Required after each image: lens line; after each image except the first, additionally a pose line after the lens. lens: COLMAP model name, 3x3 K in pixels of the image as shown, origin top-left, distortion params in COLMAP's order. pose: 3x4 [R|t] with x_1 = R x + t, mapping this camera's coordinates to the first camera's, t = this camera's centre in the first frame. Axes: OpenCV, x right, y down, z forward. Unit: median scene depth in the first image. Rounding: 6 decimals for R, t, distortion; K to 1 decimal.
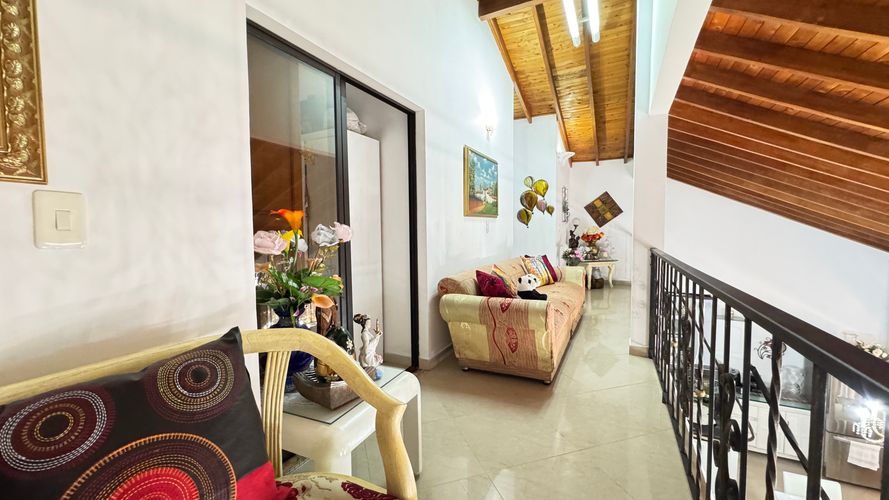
lens RADIAL K [[353.5, 0, 443.5], [0, 353.5, 251.1], [0, 0, 1]] dist [-0.003212, 0.000165]
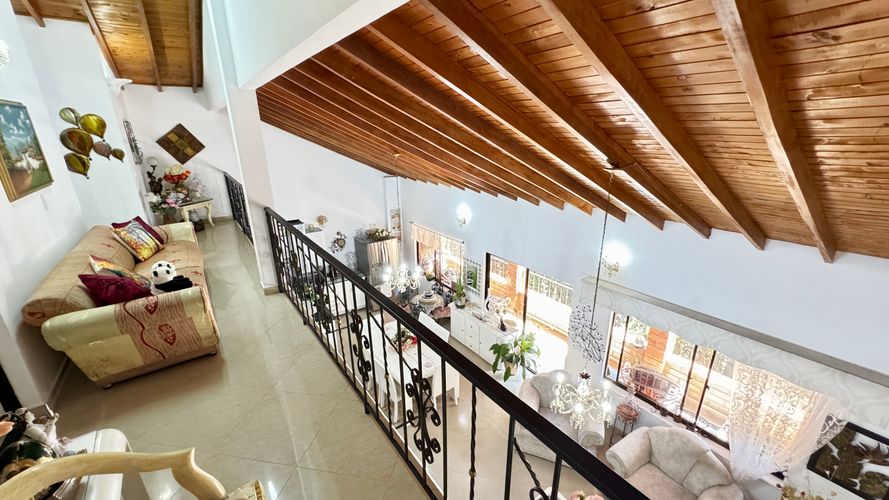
lens RADIAL K [[353.5, 0, 446.1], [0, 353.5, 249.4], [0, 0, 1]] dist [-0.003212, 0.000165]
pose [[0.459973, -0.278018, 0.843286, -0.096403], [0.055971, 0.956908, 0.284947, -0.096445], [-0.886167, -0.083868, 0.455712, -0.057626]]
